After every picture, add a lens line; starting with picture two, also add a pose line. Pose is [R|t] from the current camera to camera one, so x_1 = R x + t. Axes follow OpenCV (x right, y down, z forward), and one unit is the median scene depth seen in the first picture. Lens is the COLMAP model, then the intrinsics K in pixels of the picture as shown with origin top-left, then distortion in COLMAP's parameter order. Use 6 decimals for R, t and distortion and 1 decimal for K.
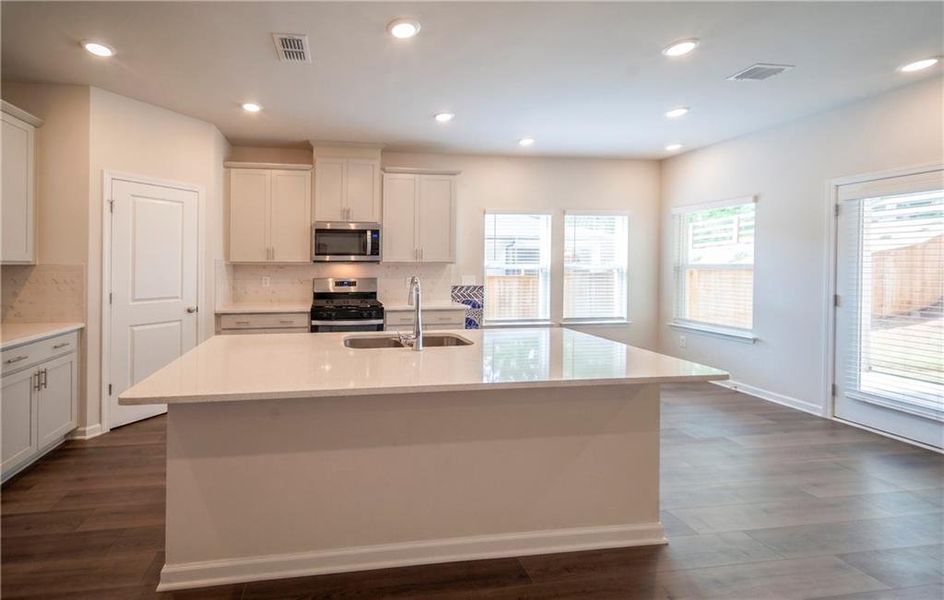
lens RADIAL K [[410.9, 0, 416.9], [0, 410.9, 264.8], [0, 0, 1]] dist [0.015634, -0.001015]
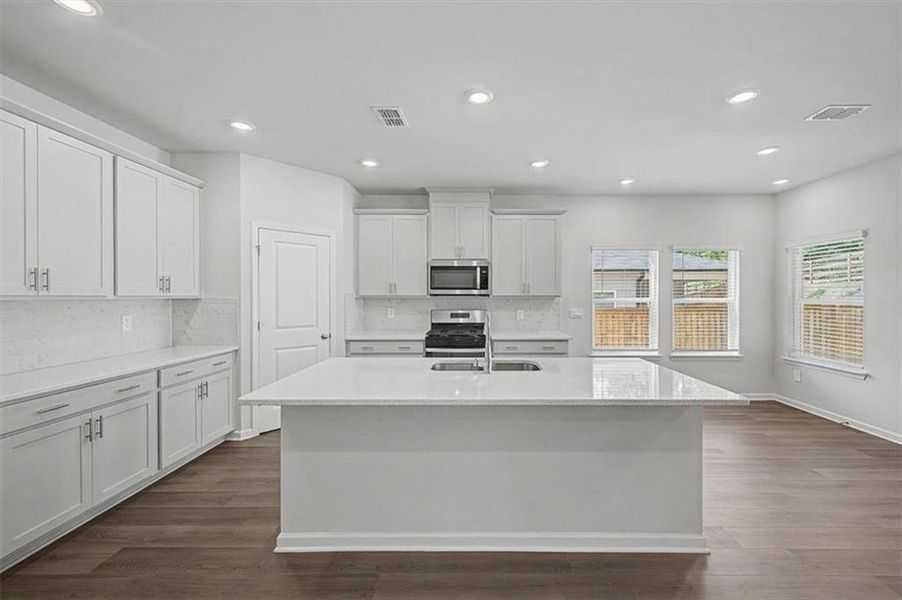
lens RADIAL K [[348.9, 0, 444.5], [0, 348.9, 302.1], [0, 0, 1]] dist [0.009710, -0.000384]
pose [[0.993171, 0.002478, -0.116637, -0.091631], [-0.001851, 0.999983, 0.005482, 0.004983], [0.116649, -0.005229, 0.993159, 0.053039]]
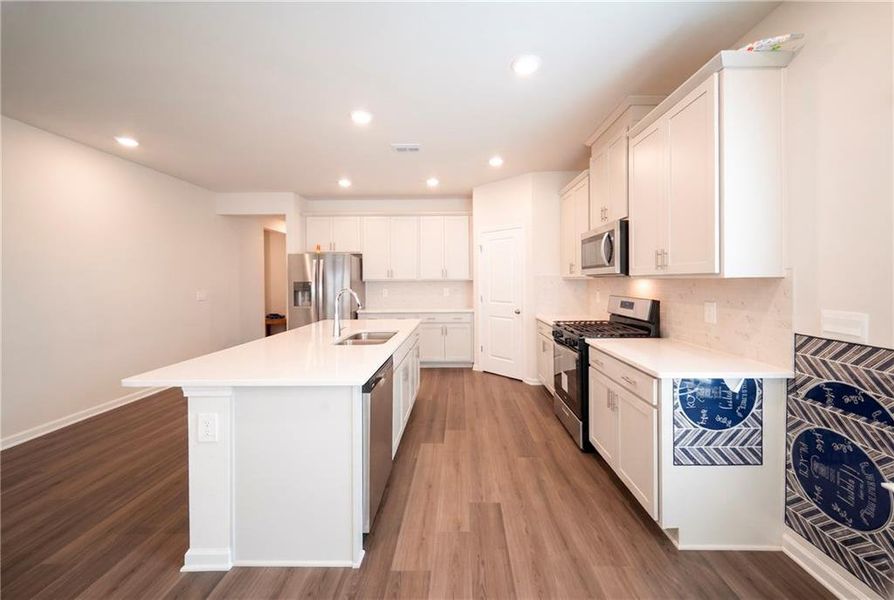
lens RADIAL K [[351.0, 0, 454.8], [0, 351.0, 279.1], [0, 0, 1]] dist [0.013166, 0.000122]
pose [[-0.145820, -0.003580, -0.989305, 0.504055], [-0.006041, 0.999978, -0.002729, 0.002766], [0.989293, 0.005578, -0.145838, 0.771341]]
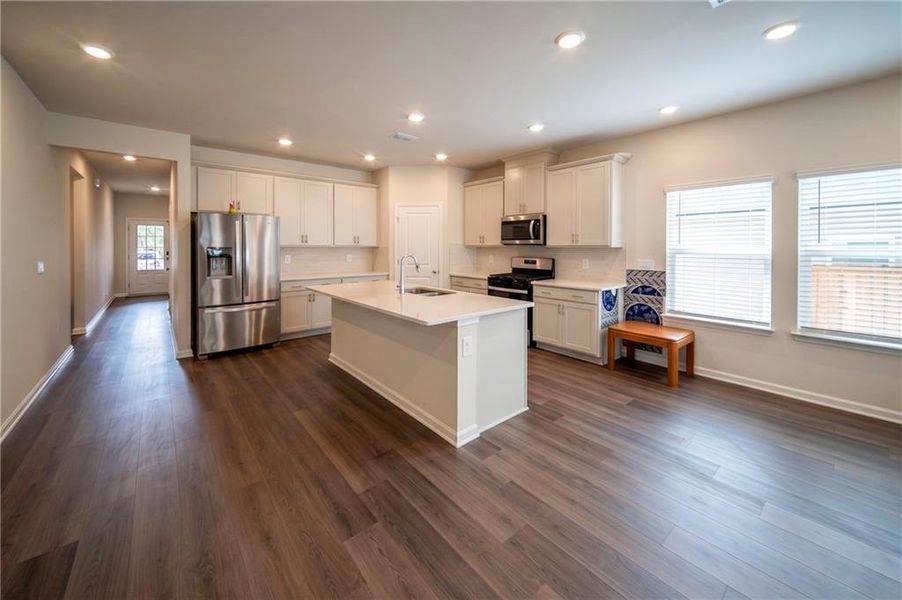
lens RADIAL K [[348.9, 0, 465.5], [0, 348.9, 245.5], [0, 0, 1]] dist [0.009710, -0.000384]
pose [[0.565684, -0.002019, -0.824620, 0.606699], [-0.013378, 0.999843, -0.011625, 0.009174], [0.824514, 0.017607, 0.565568, 0.209863]]
